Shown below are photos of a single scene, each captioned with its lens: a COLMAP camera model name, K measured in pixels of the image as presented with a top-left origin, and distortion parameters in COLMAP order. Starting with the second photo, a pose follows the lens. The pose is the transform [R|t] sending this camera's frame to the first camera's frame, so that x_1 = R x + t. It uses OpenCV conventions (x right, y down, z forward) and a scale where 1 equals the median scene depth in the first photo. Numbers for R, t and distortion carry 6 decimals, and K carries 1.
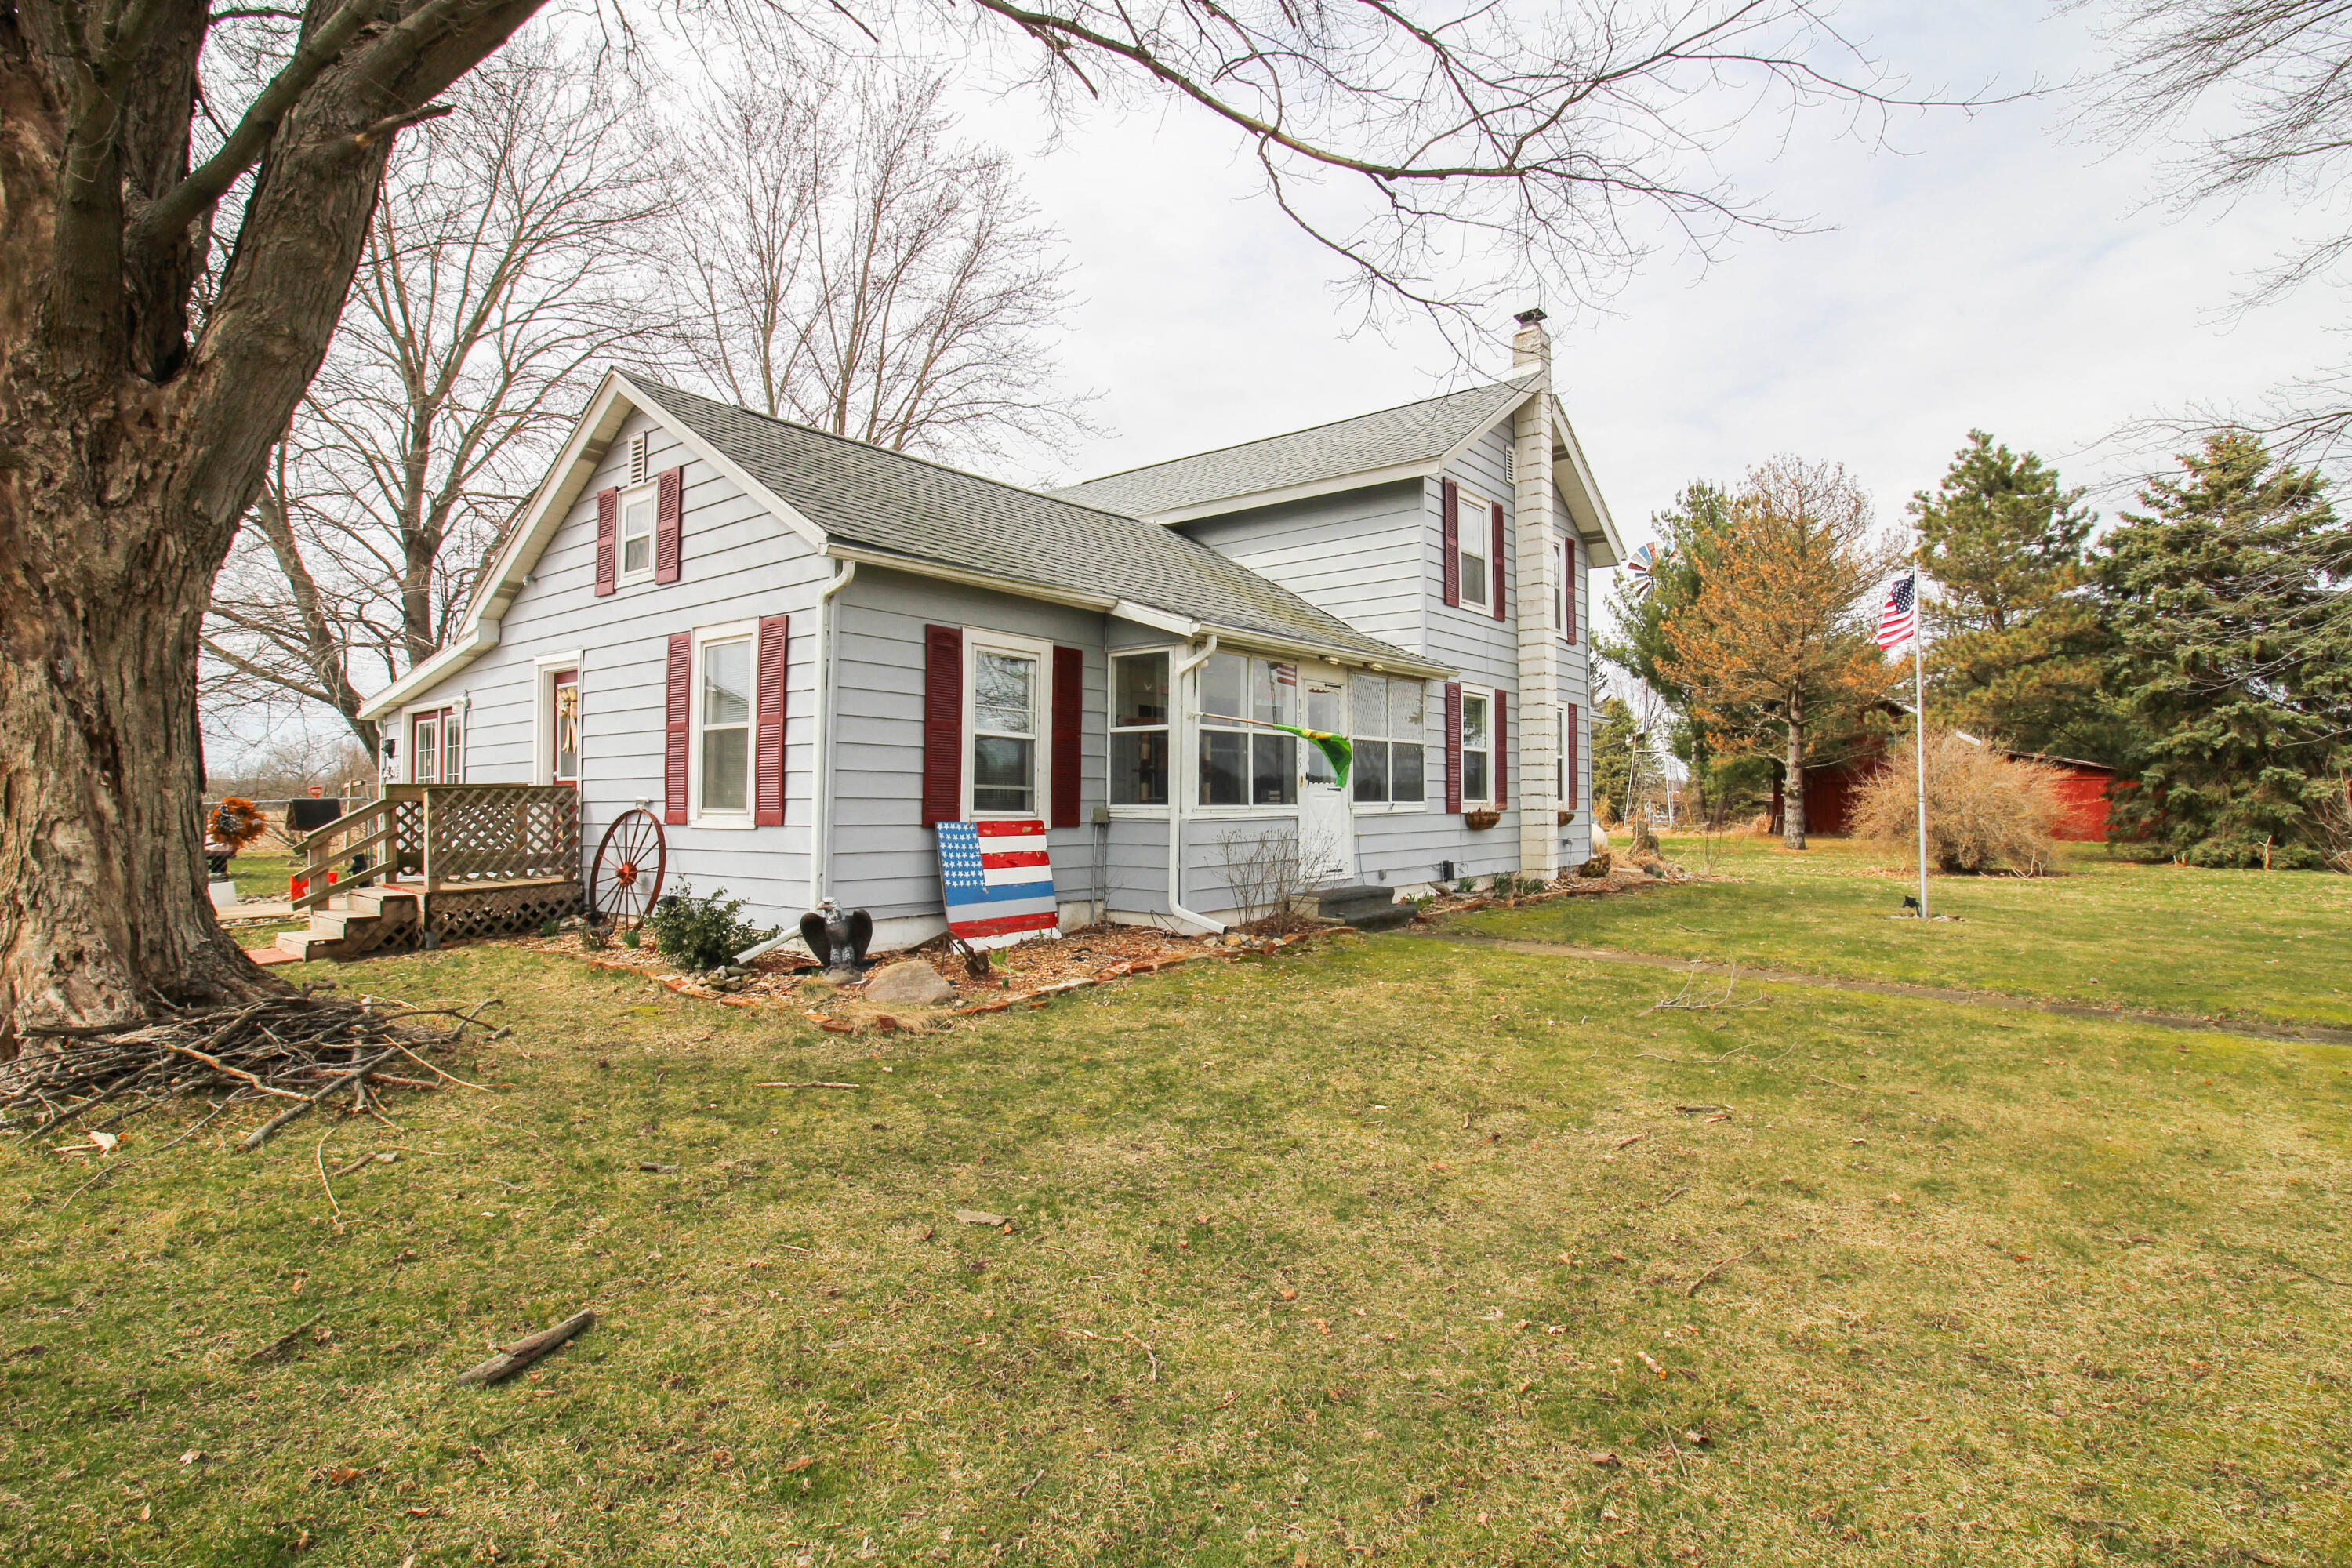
lens RADIAL K [[1161.4, 0, 1174.6], [0, 1161.4, 792.8], [0, 0, 1]] dist [-0.002636, -0.000223]
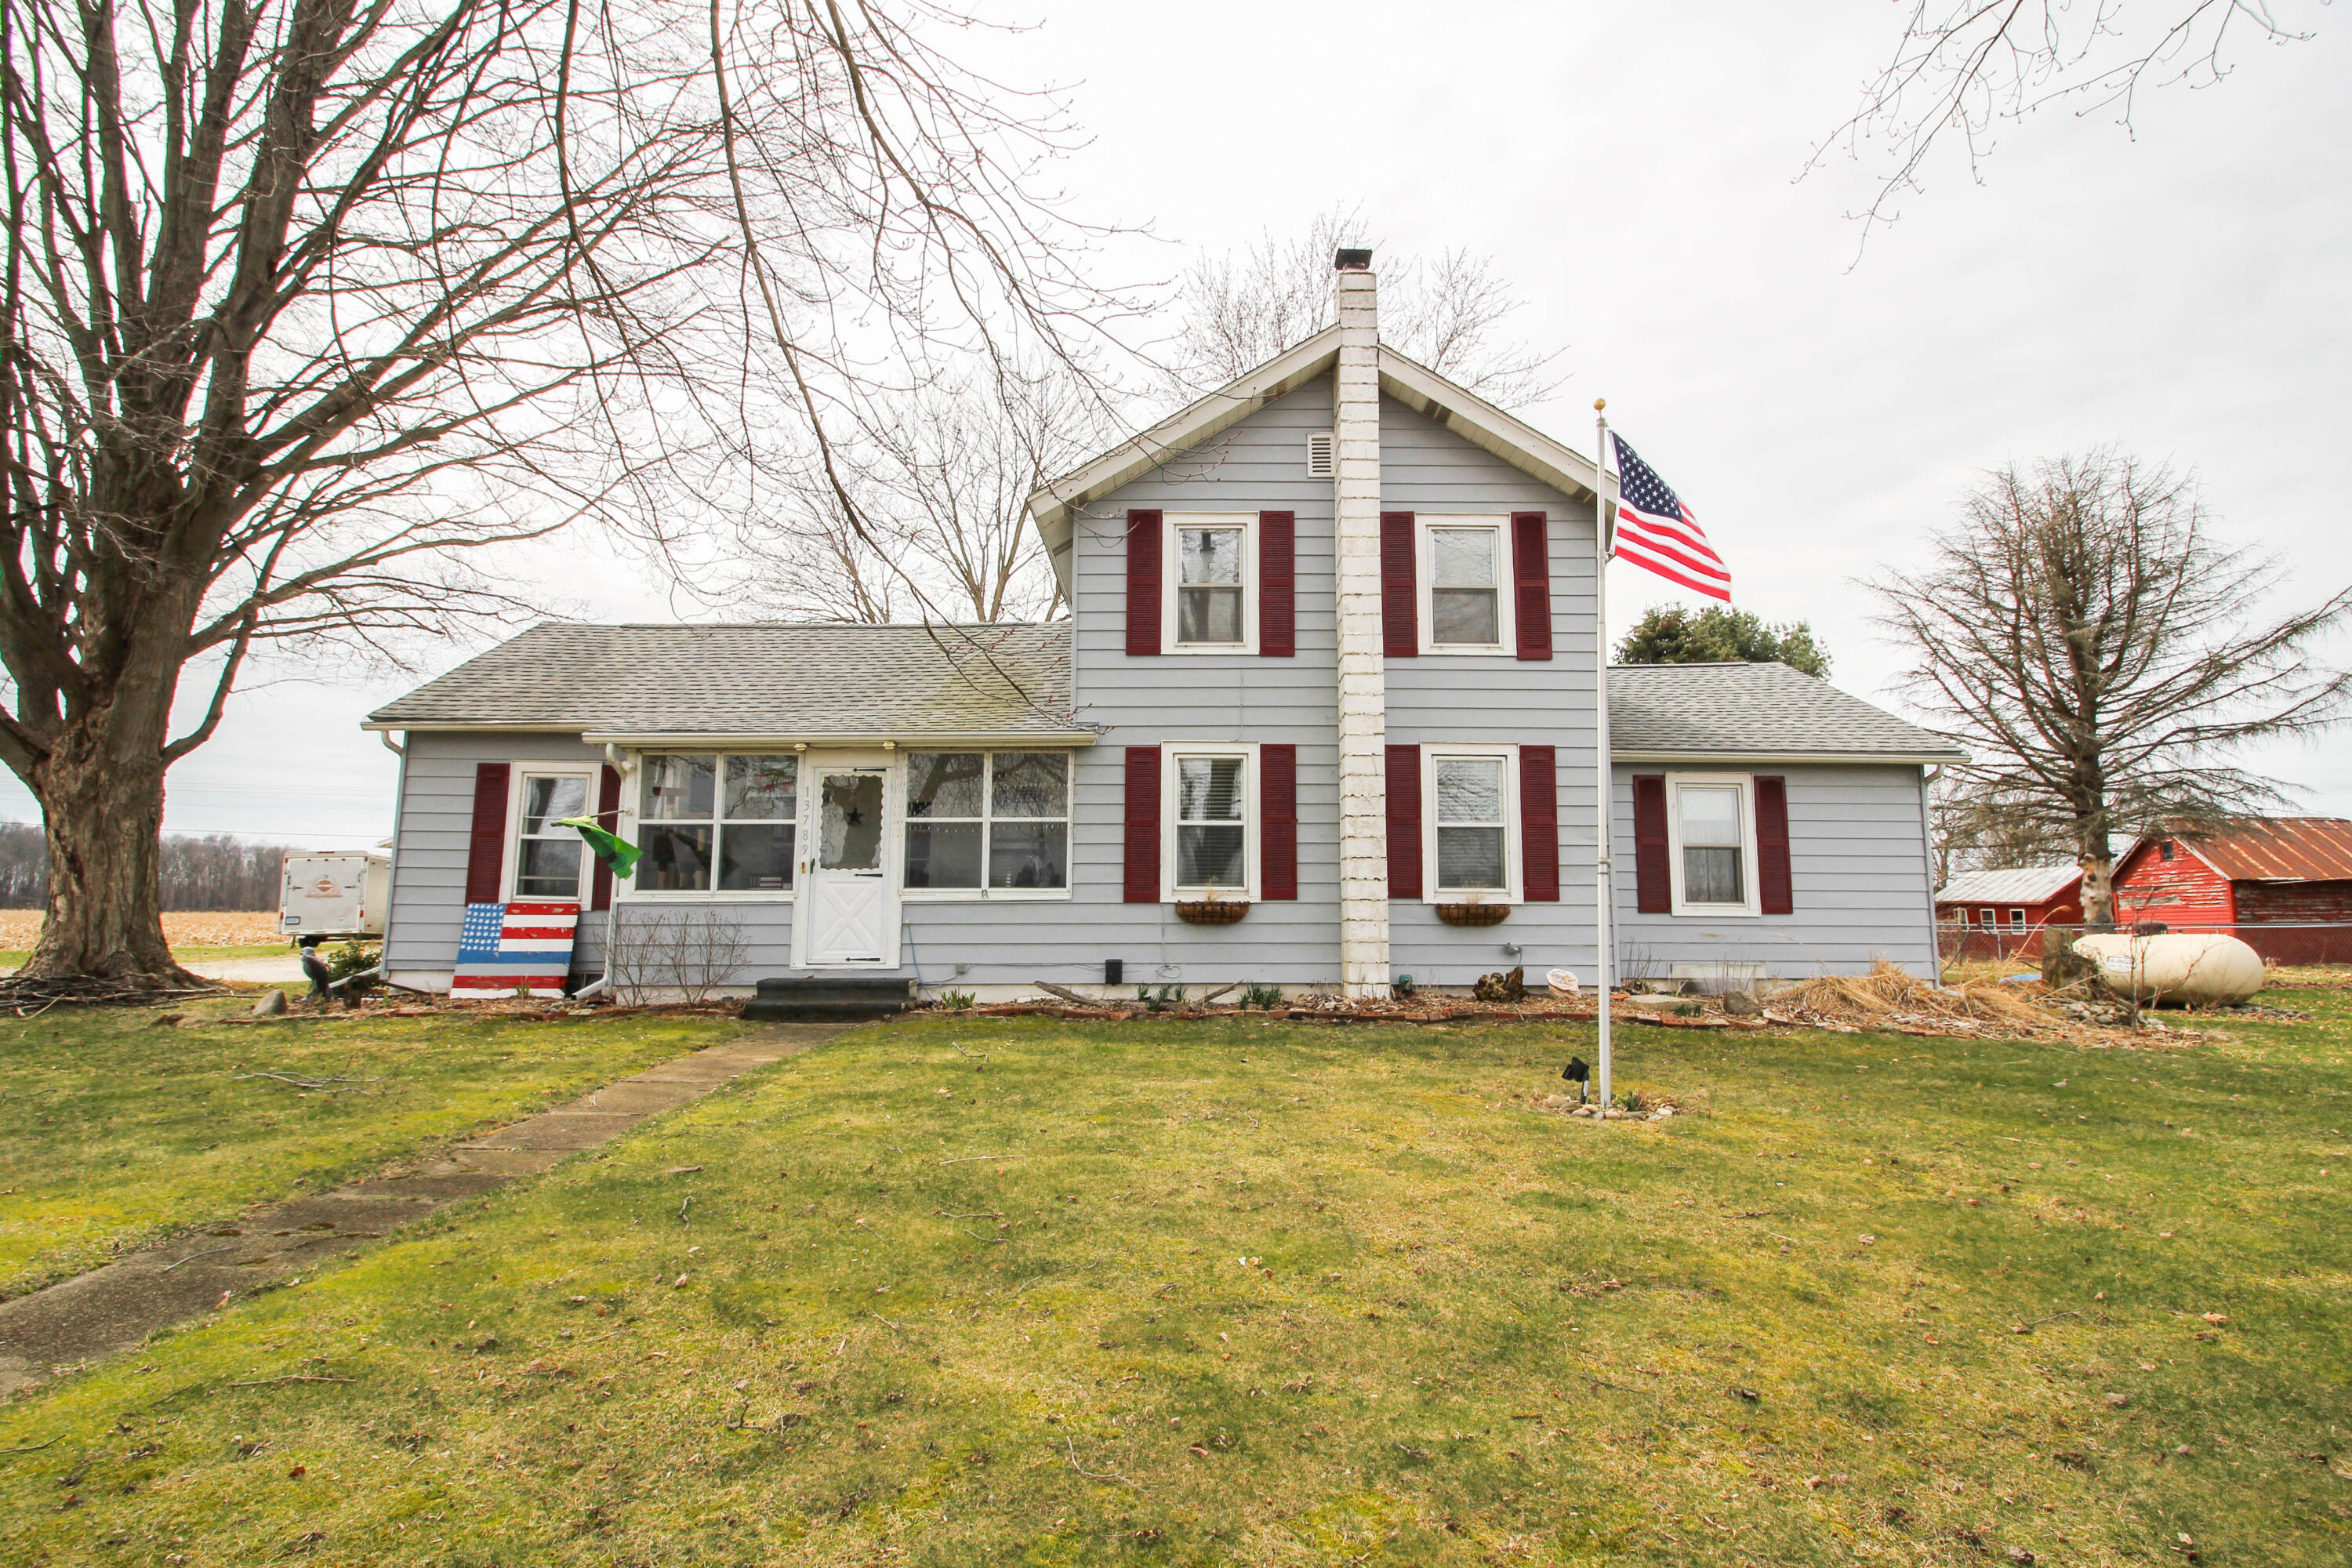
lens RADIAL K [[1087.4, 0, 1175.5], [0, 1087.4, 778.7], [0, 0, 1]] dist [-0.018556, -0.003277]
pose [[0.634122, -0.082881, -0.768779, 1.249441], [0.006556, 0.994779, -0.101839, 0.013188], [0.773206, 0.059538, 0.631354, 0.772319]]
